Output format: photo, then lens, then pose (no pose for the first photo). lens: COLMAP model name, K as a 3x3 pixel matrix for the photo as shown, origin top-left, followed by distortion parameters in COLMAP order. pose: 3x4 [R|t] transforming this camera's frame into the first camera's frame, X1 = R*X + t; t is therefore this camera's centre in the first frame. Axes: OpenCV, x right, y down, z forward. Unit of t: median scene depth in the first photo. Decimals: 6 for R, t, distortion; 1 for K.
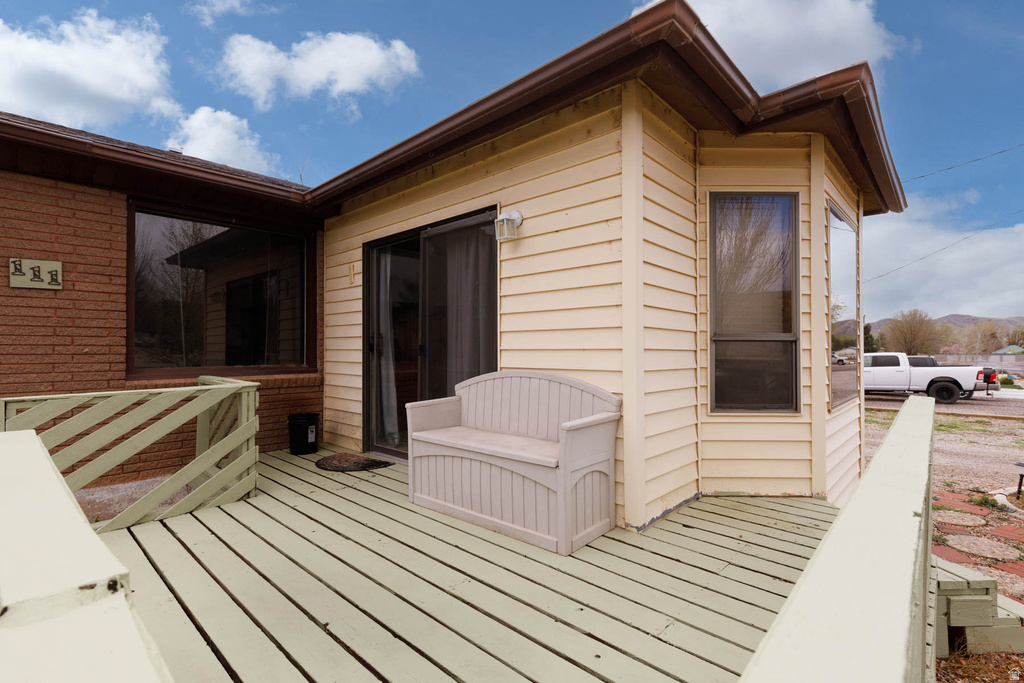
lens RADIAL K [[461.4, 0, 509.5], [0, 461.4, 343.0], [0, 0, 1]] dist [0.027850, -0.013873]
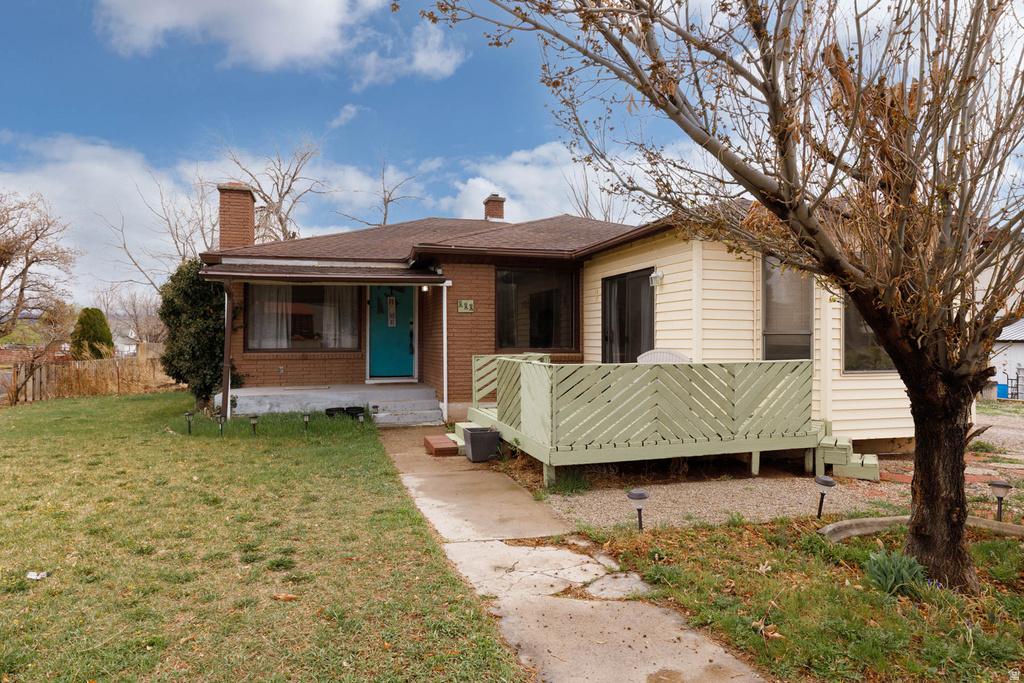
lens RADIAL K [[686.3, 0, 512.0], [0, 686.3, 341.5], [0, 0, 1]] dist [0.007075, 0.002038]
pose [[0.855410, 0.003539, -0.517939, 0.924519], [0.003022, 0.999926, 0.011824, -0.011472], [0.517942, -0.011679, 0.855336, -1.748852]]
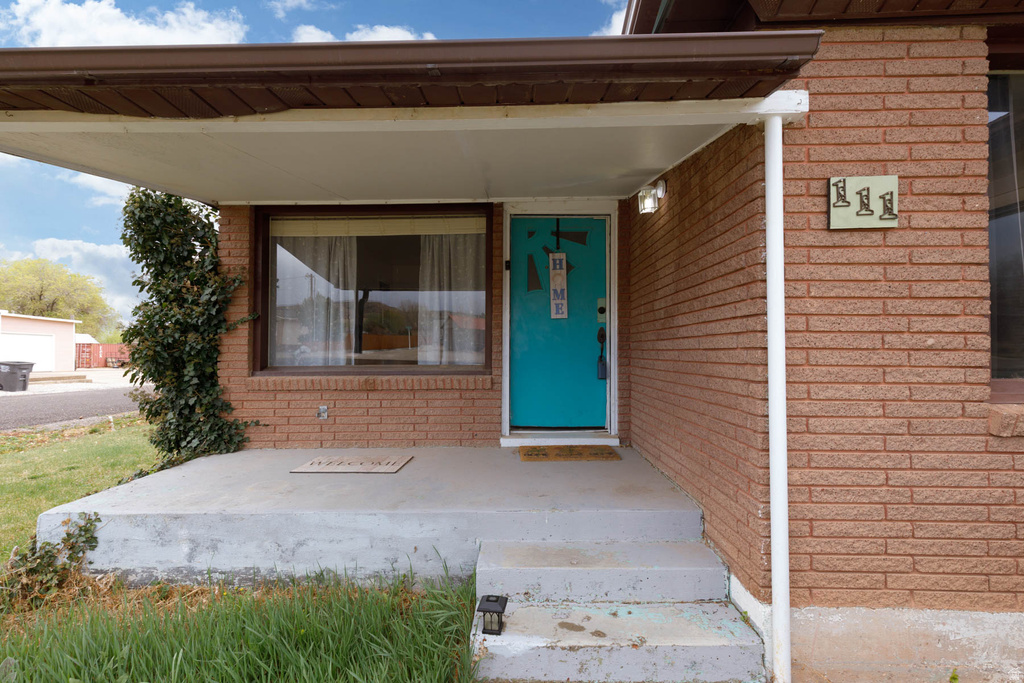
lens RADIAL K [[461.4, 0, 509.5], [0, 461.4, 343.0], [0, 0, 1]] dist [0.027850, -0.013873]
pose [[0.673463, -0.008681, -0.739170, -0.866093], [0.006238, 0.999962, -0.006061, 0.017519], [0.739194, -0.000529, 0.673492, 0.316566]]
